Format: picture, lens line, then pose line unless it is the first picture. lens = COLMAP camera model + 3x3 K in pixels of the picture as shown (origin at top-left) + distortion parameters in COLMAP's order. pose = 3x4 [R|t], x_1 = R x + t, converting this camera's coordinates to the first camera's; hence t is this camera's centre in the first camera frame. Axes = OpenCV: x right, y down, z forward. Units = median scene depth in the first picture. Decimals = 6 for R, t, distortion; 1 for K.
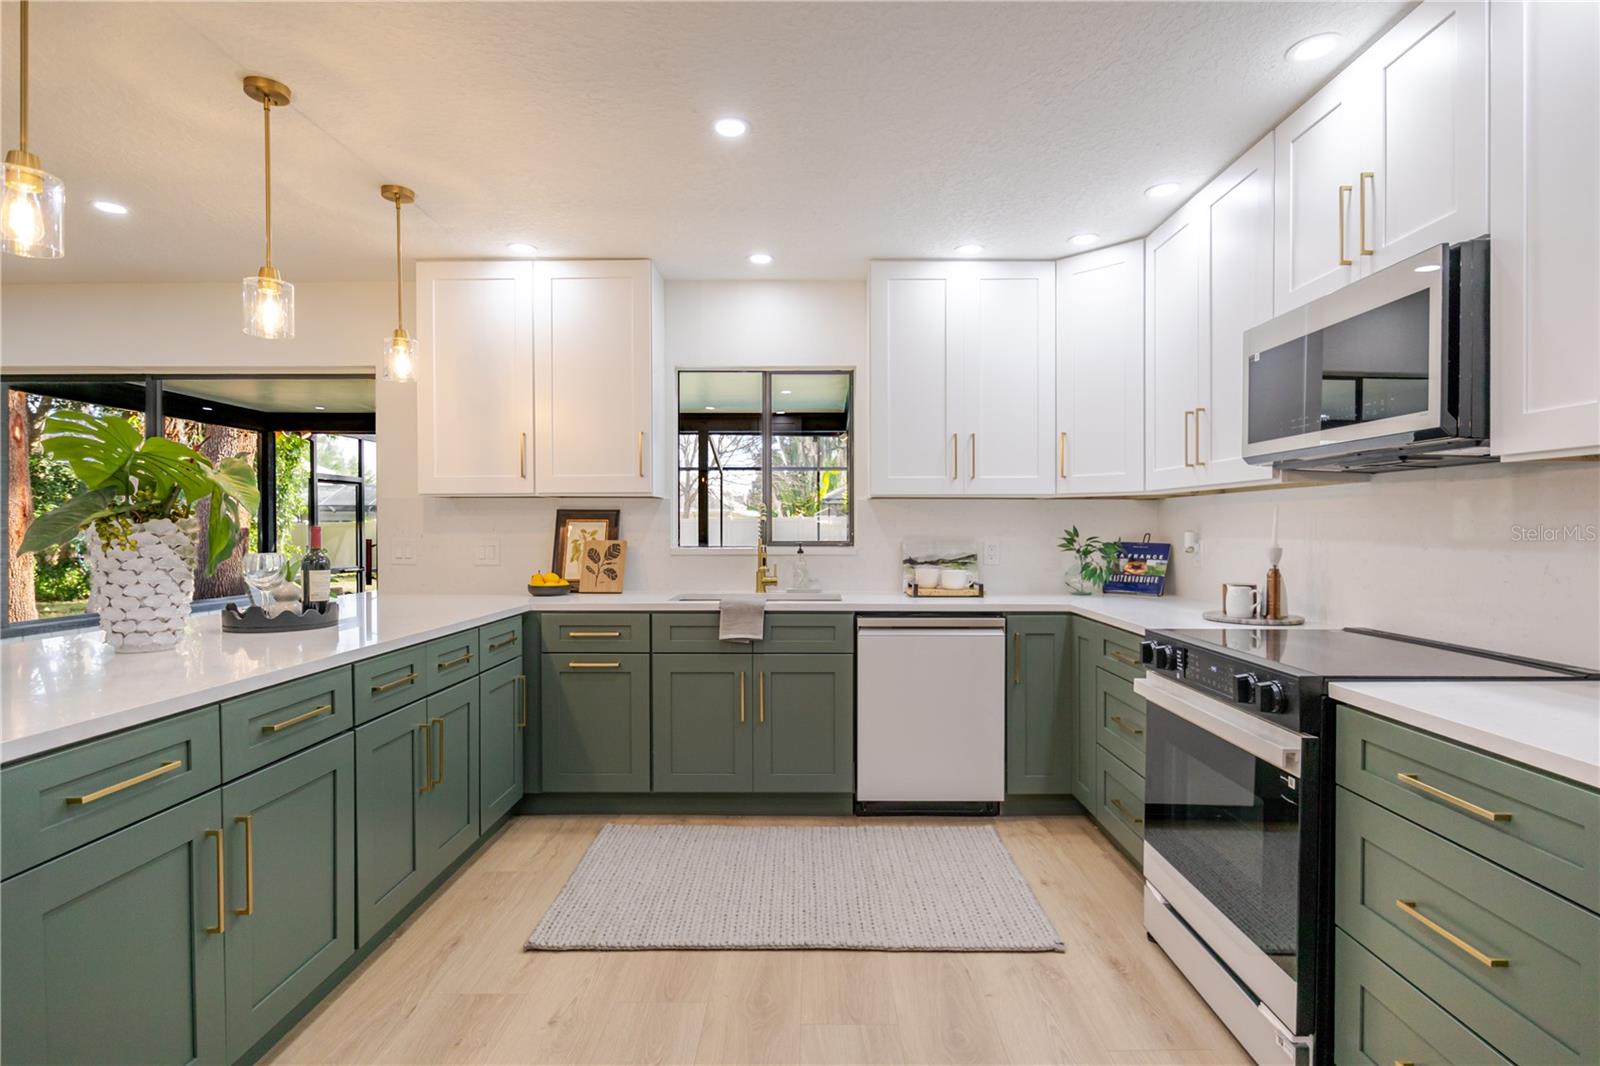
lens RADIAL K [[798.4, 0, 820.4], [0, 798.4, 532.3], [0, 0, 1]] dist [-0.012271, 0.002008]
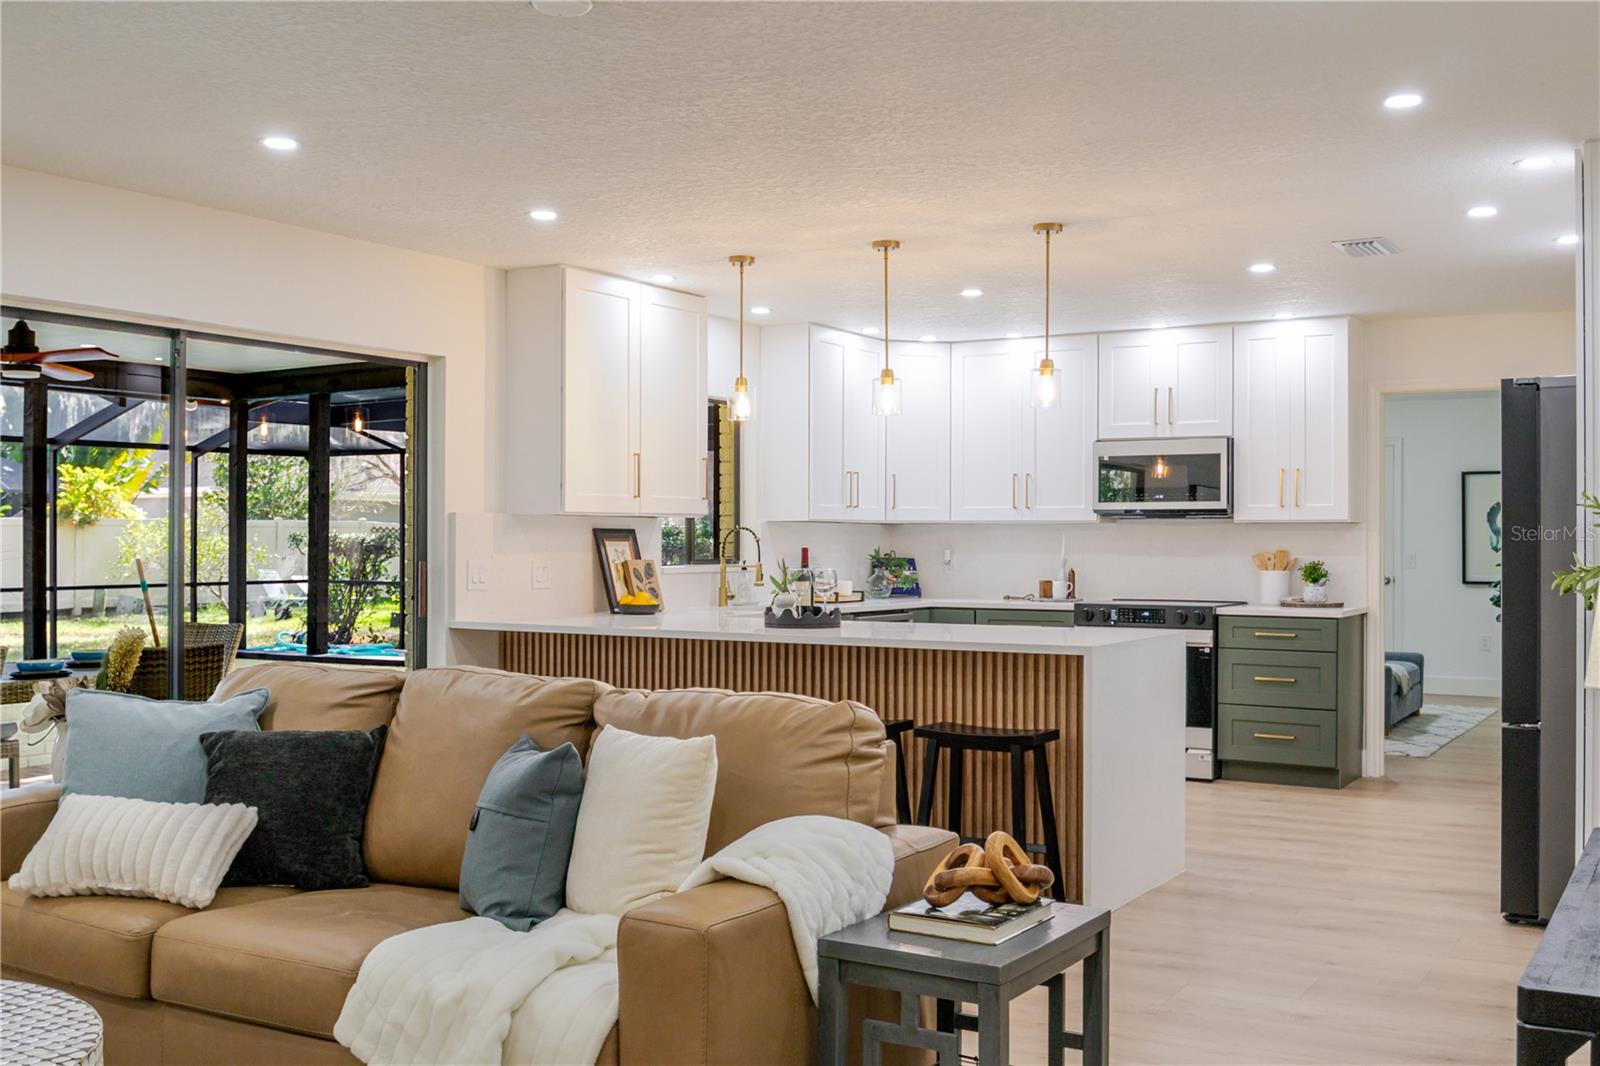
lens RADIAL K [[1572.2, 0, 811.4], [0, 1572.2, 539.2], [0, 0, 1]] dist [-0.051346, 0.000000]
pose [[0.512154, 0.002290, 0.858891, -2.129548], [0.003132, 0.999985, -0.004534, -0.007143], [-0.858888, 0.005013, 0.512139, -0.225733]]
